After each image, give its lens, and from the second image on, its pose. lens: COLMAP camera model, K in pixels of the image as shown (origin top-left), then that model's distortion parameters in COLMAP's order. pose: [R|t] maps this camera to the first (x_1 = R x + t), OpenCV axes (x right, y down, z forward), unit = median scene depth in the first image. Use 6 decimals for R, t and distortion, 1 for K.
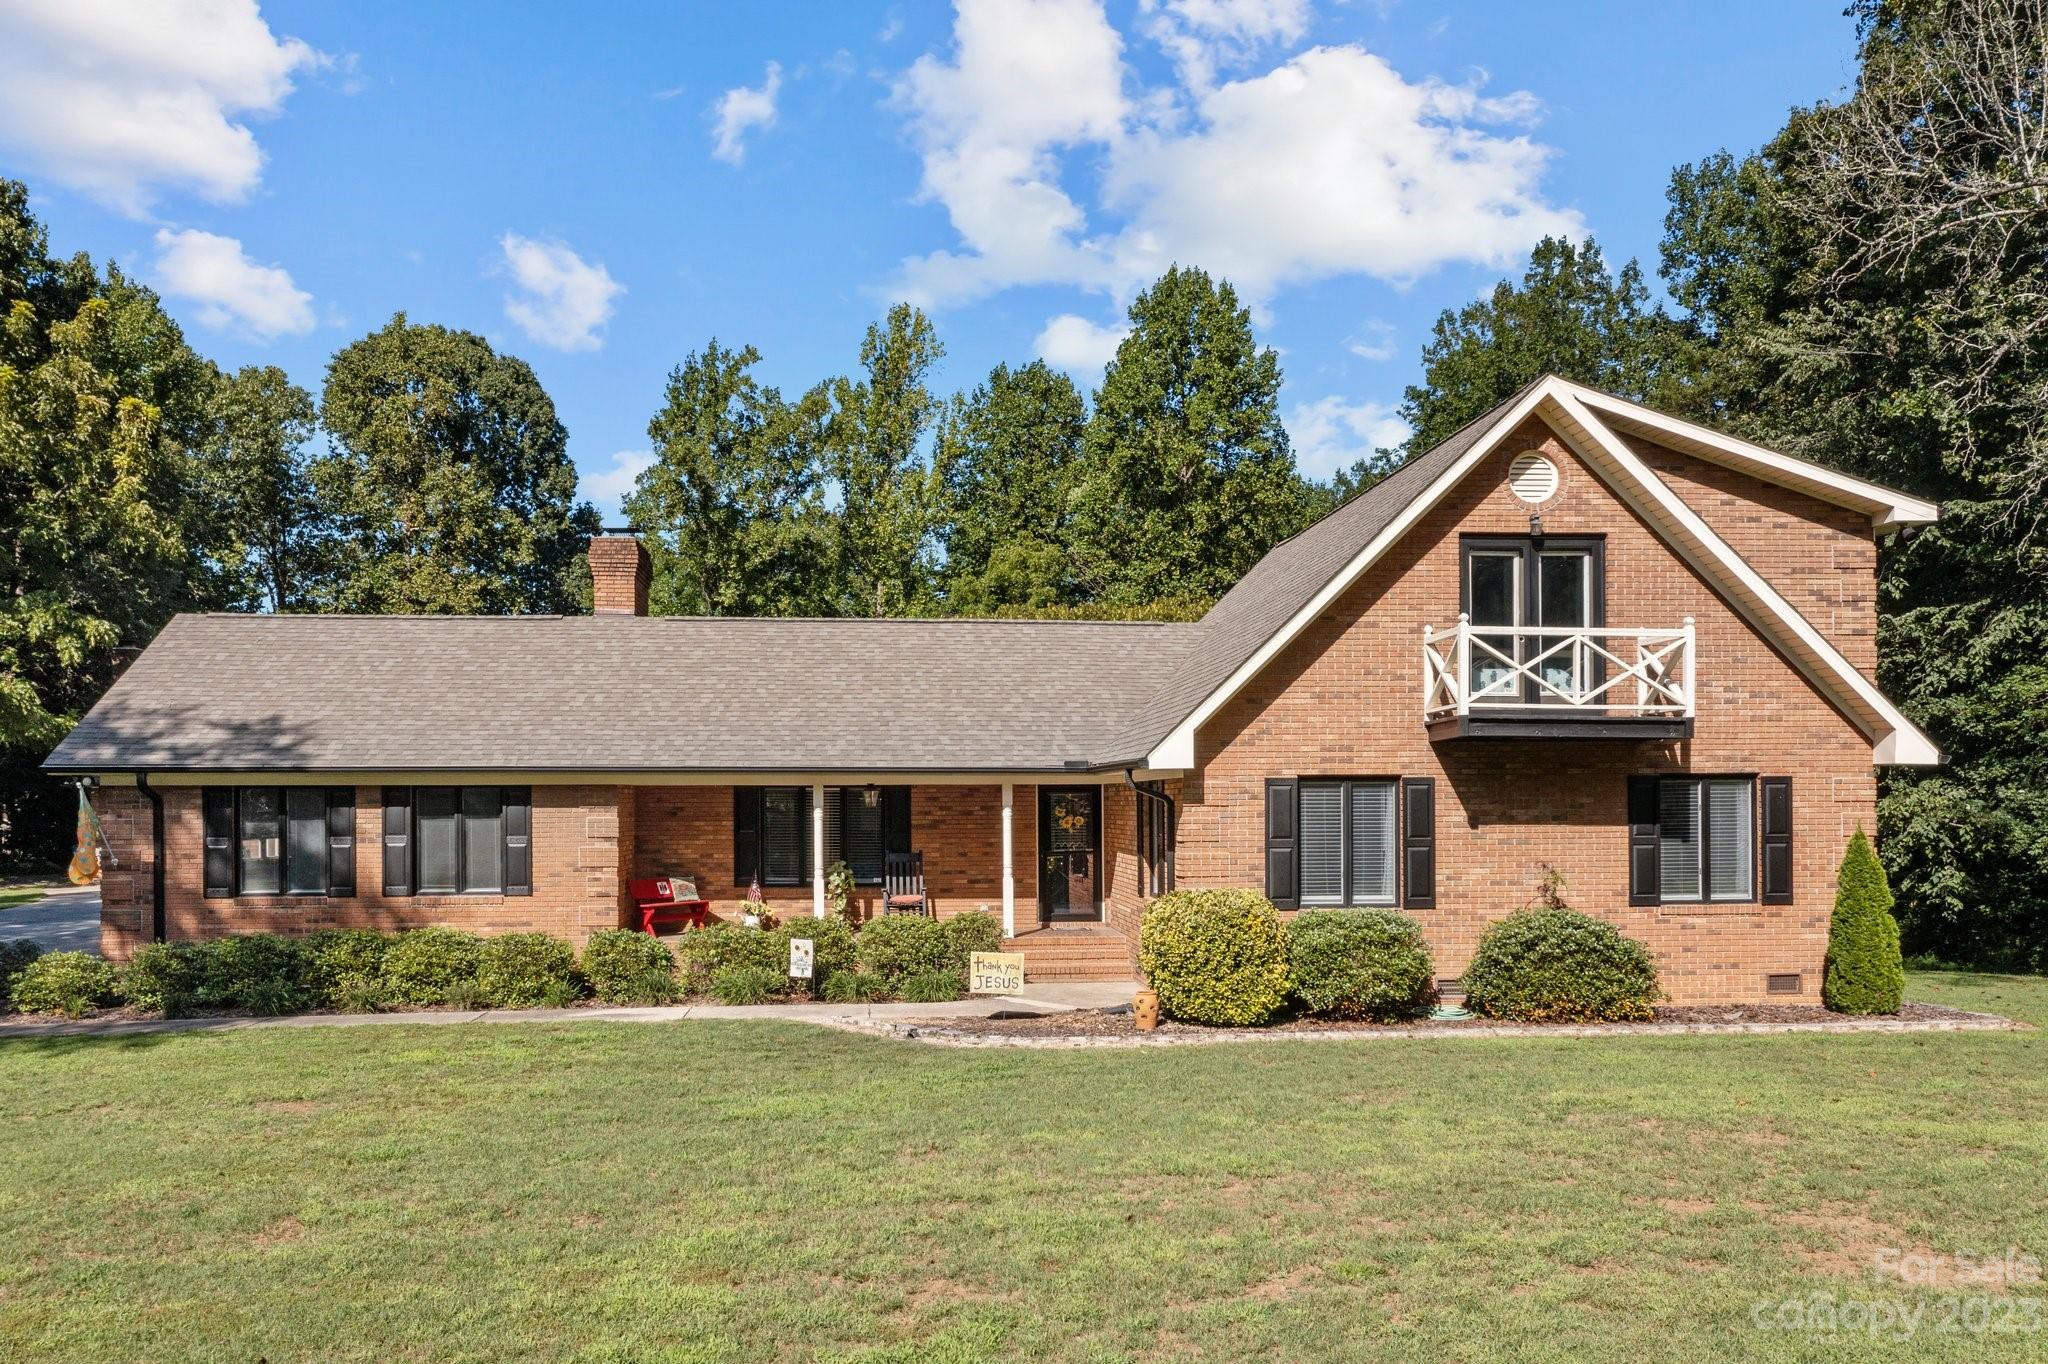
lens RADIAL K [[1663.3, 0, 1019.4], [0, 1663.3, 798.0], [0, 0, 1]] dist [0.002765, -0.004673]
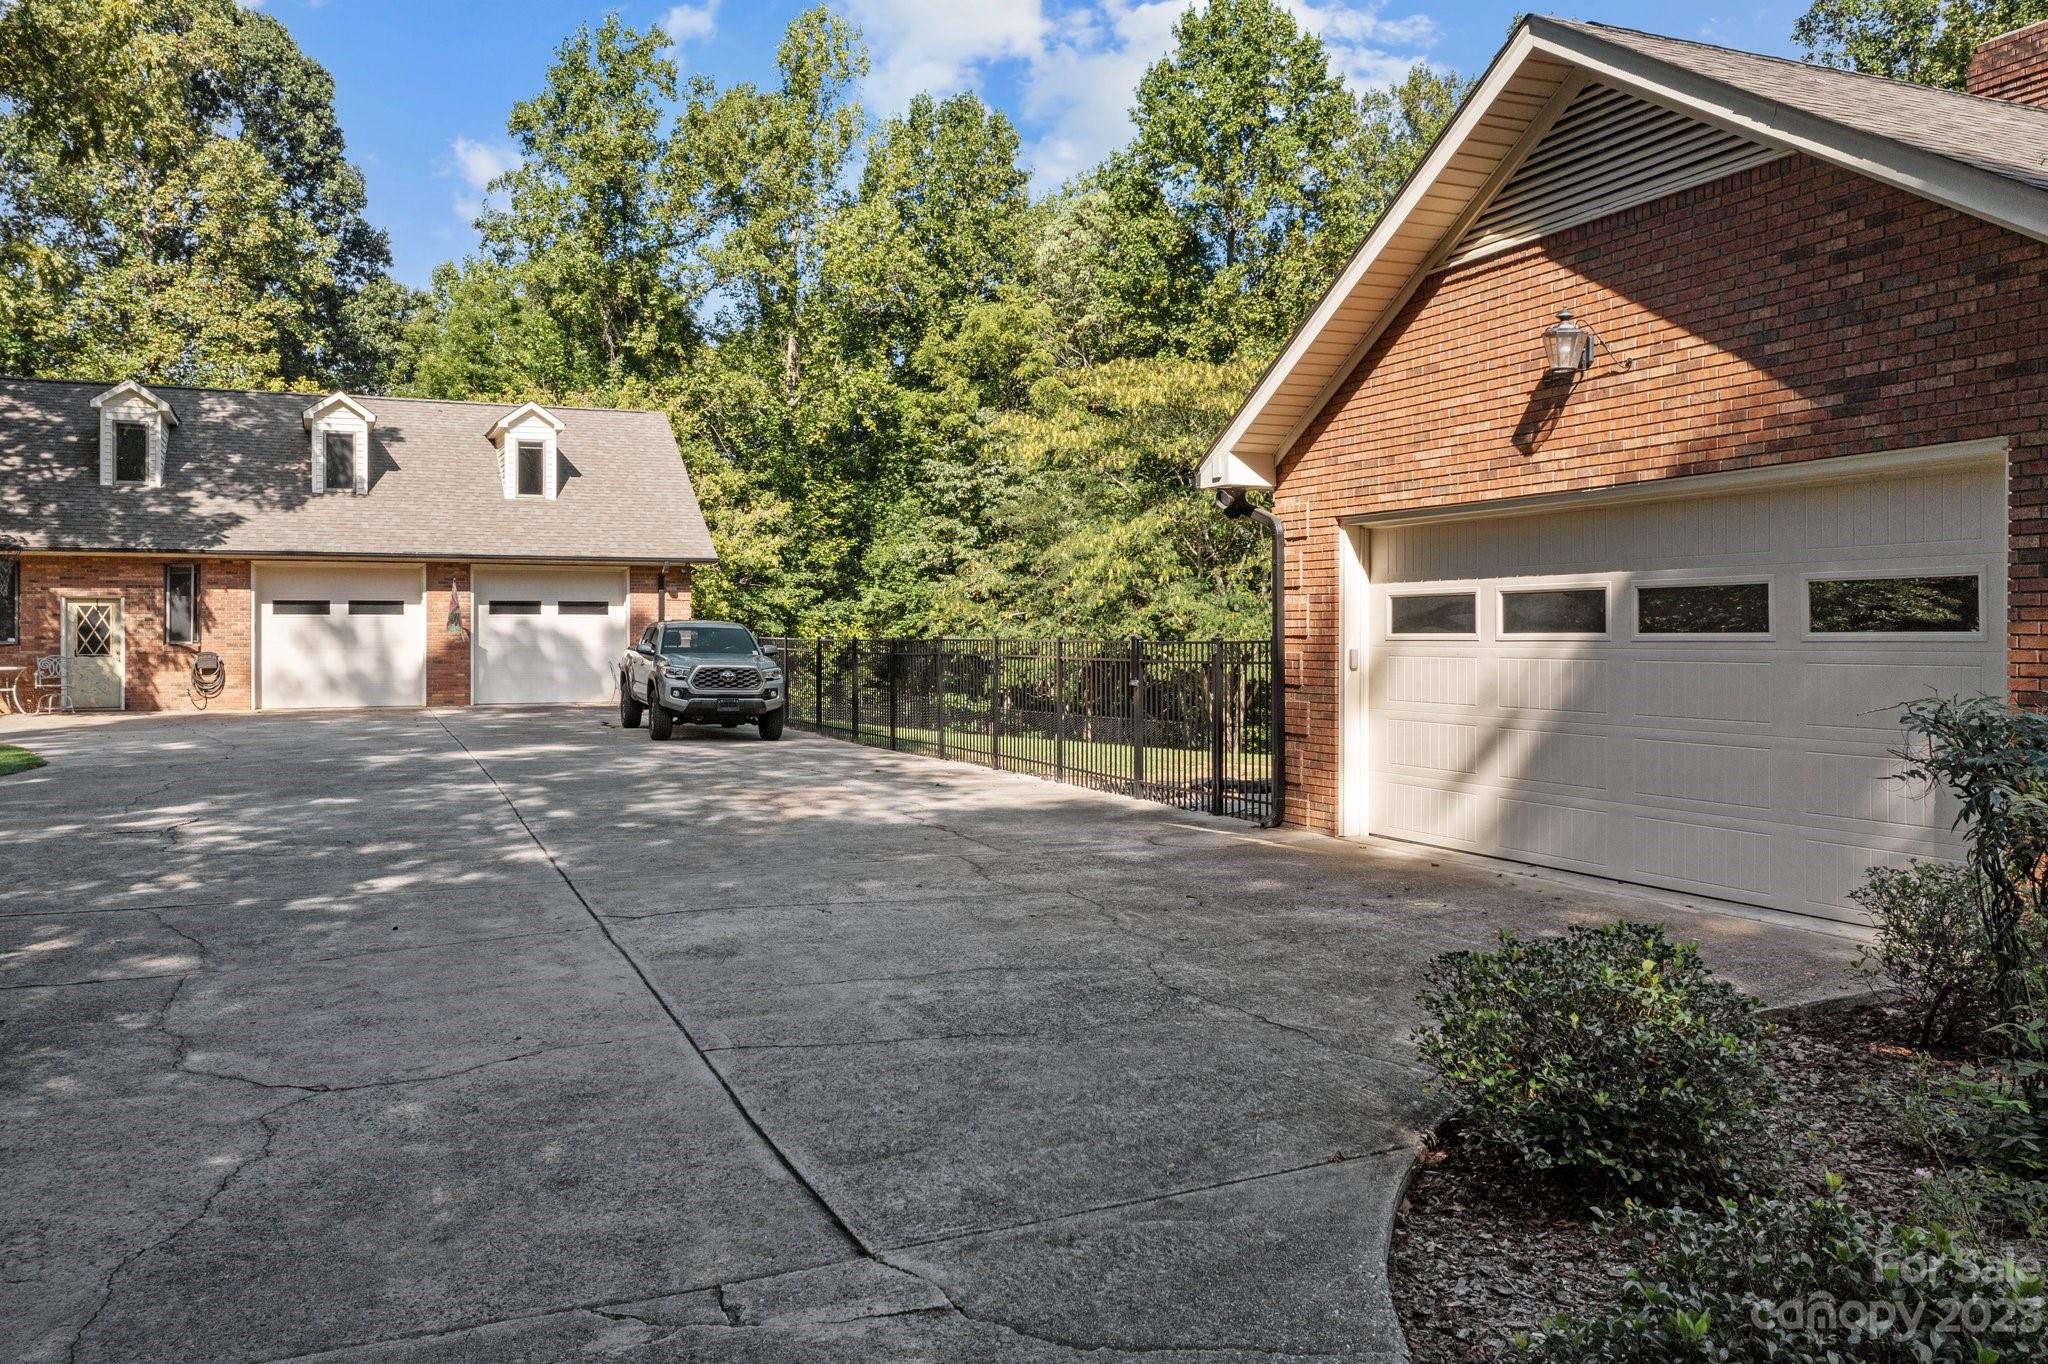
lens RADIAL K [[1648.9, 0, 1021.1], [0, 1648.9, 626.5], [0, 0, 1]] dist [-0.003804, 0.001925]
pose [[0.949459, 0.008355, 0.313780, -0.844259], [-0.007553, 0.999964, -0.003769, 0.042789], [-0.313800, 0.001208, 0.949488, 0.747777]]
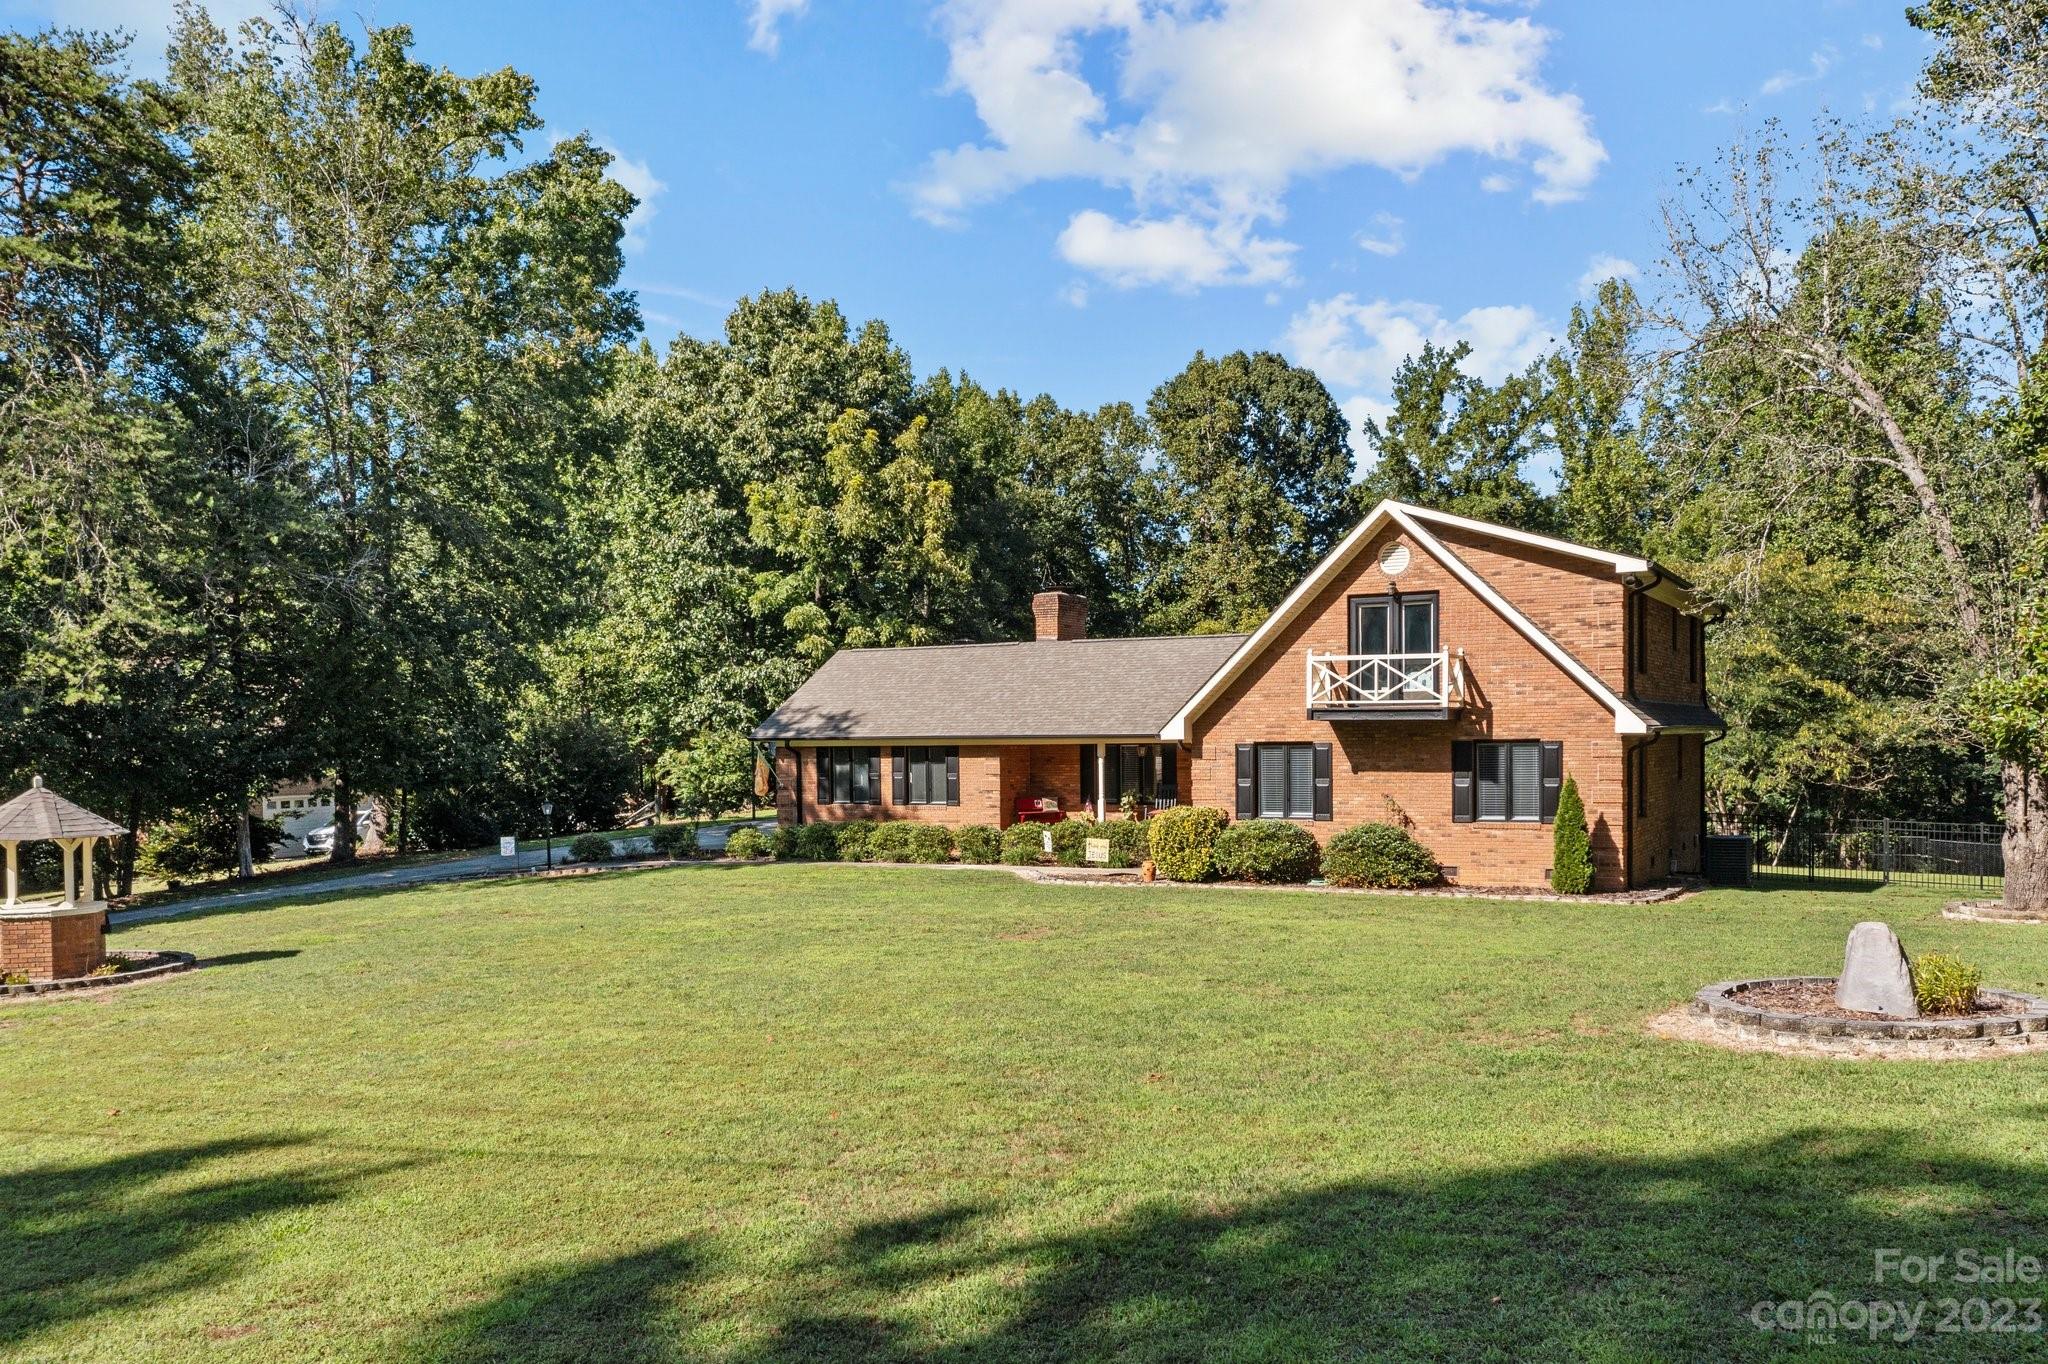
lens RADIAL K [[1663.3, 0, 1019.4], [0, 1663.3, 798.0], [0, 0, 1]] dist [0.002765, -0.004673]
pose [[0.832324, 0.014506, -0.554099, 0.770771], [0.009807, 0.999116, 0.040887, -0.024025], [0.554202, -0.039465, 0.831446, -0.479404]]
